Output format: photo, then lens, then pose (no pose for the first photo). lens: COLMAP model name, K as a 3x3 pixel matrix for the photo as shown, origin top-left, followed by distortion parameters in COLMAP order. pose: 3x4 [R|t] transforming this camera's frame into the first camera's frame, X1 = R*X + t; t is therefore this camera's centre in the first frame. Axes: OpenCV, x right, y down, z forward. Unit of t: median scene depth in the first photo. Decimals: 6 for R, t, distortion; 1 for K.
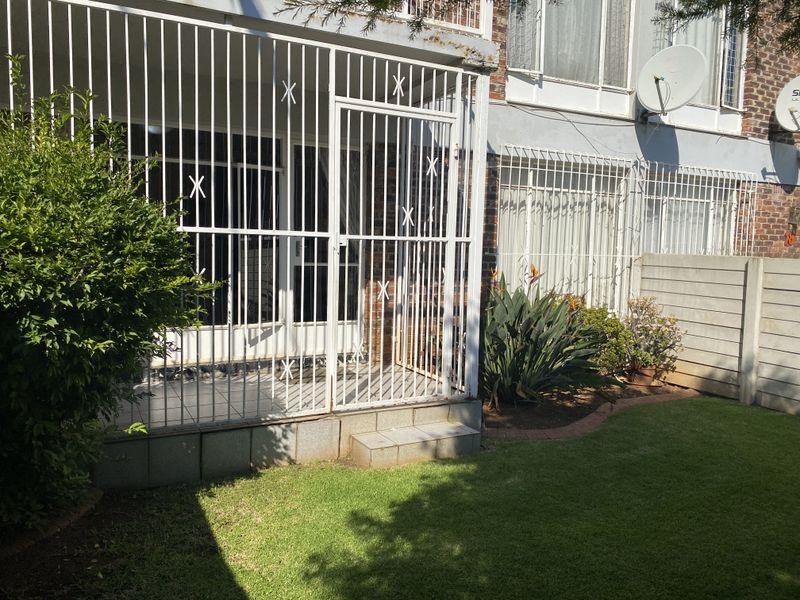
lens RADIAL K [[600.0, 0, 397.2], [0, 600.0, 296.8], [0, 0, 1]] dist [0.009559, -0.000783]
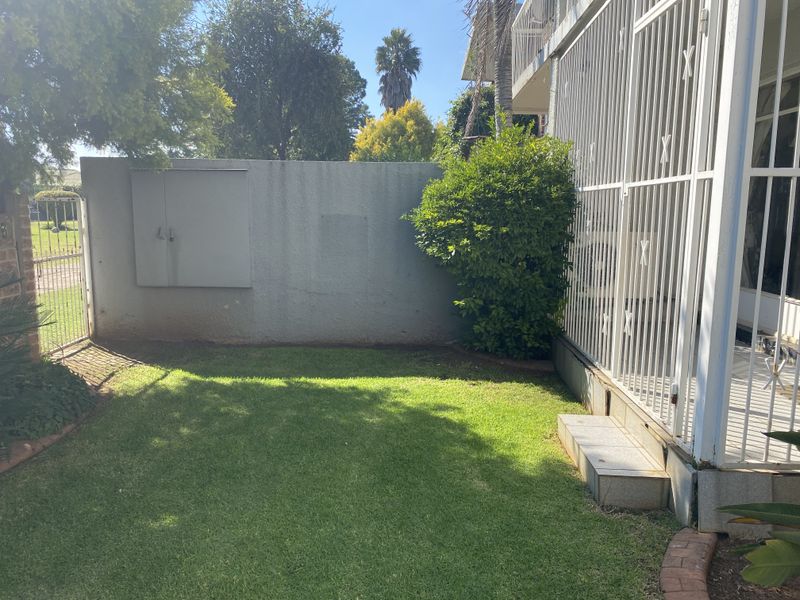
lens RADIAL K [[600.0, 0, 397.4], [0, 600.0, 302.0], [0, 0, 1]] dist [0.009559, -0.000783]
pose [[-0.498317, 0.104561, -0.860667, 1.000190], [-0.090671, 0.980972, 0.171675, -0.065066], [0.862241, 0.163586, -0.479355, 1.375709]]
